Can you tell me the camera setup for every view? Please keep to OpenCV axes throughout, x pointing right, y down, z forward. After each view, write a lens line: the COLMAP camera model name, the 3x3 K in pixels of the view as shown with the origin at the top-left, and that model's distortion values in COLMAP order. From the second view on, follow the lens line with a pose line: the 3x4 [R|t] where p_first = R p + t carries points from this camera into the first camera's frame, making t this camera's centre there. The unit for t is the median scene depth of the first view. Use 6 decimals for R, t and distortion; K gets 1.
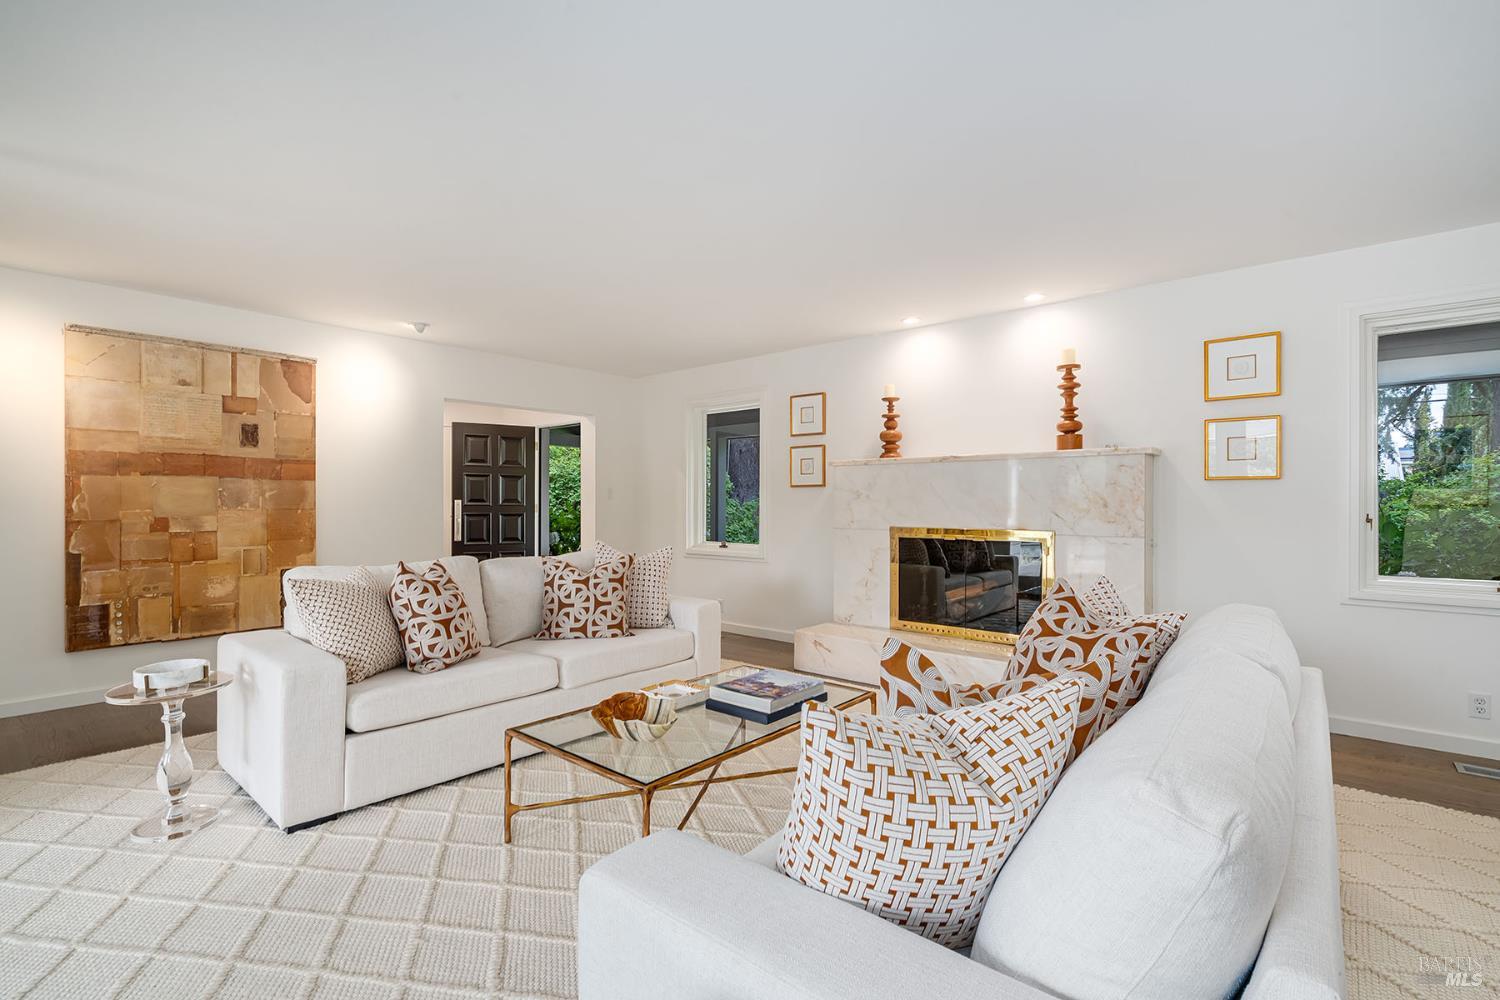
lens RADIAL K [[681.5, 0, 742.0], [0, 681.5, 504.3], [0, 0, 1]] dist [-0.010699, -0.000253]
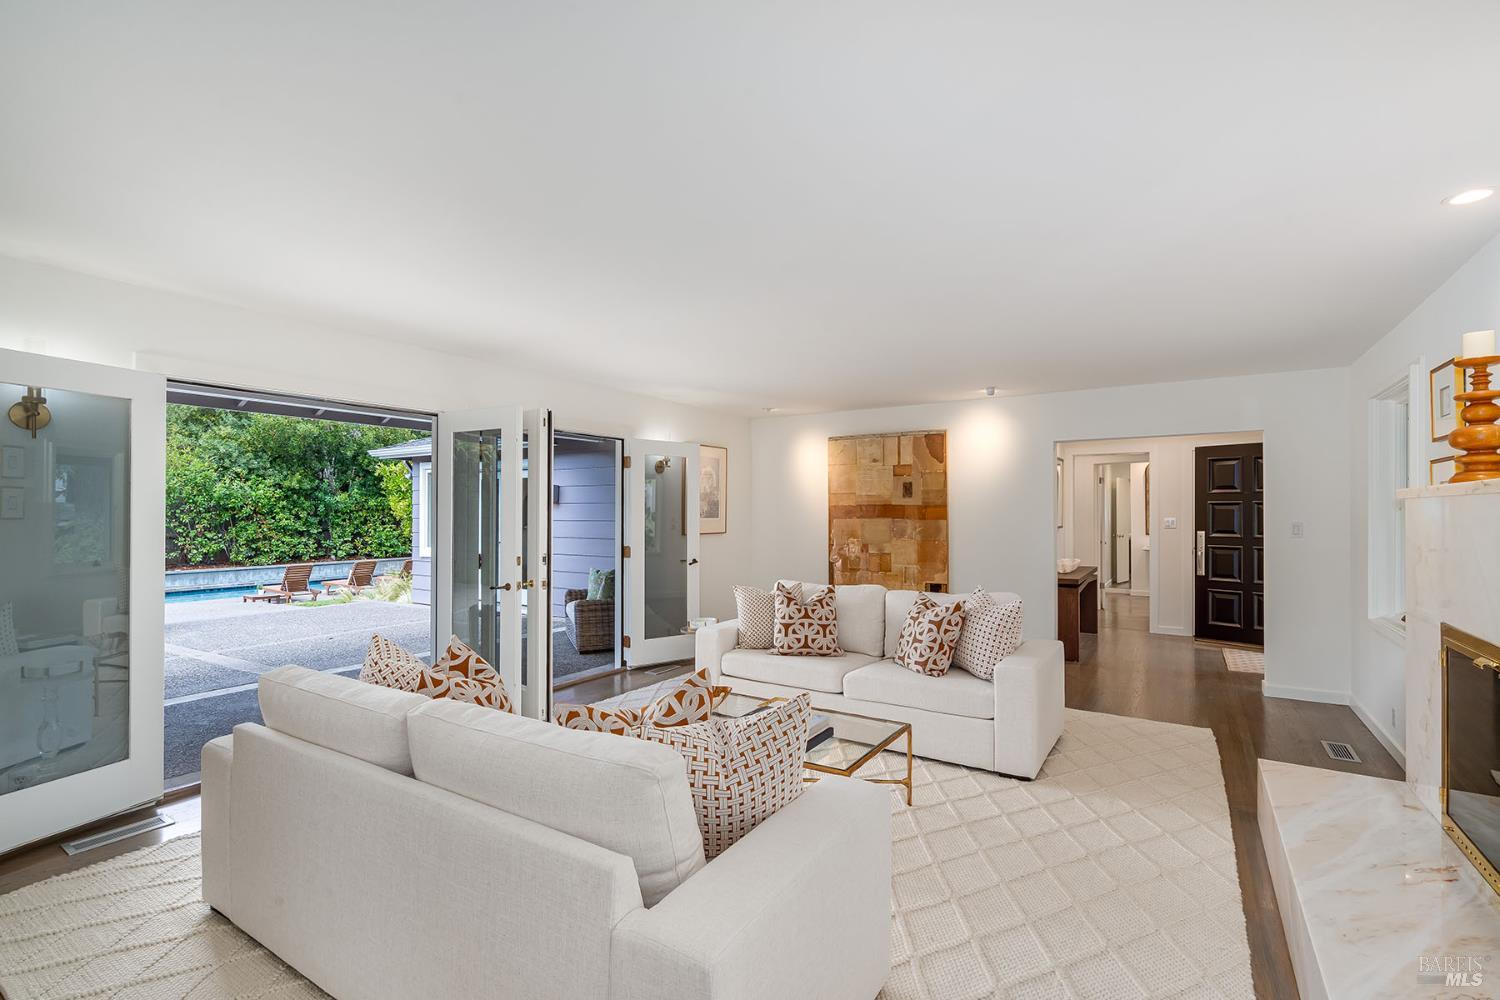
lens RADIAL K [[681.5, 0, 742.0], [0, 681.5, 504.3], [0, 0, 1]] dist [-0.010699, -0.000253]
pose [[0.135508, -0.015540, -0.990654, 0.705329], [-0.002068, 0.999870, -0.015967, -0.046184], [0.990774, 0.004212, 0.135458, 0.443402]]
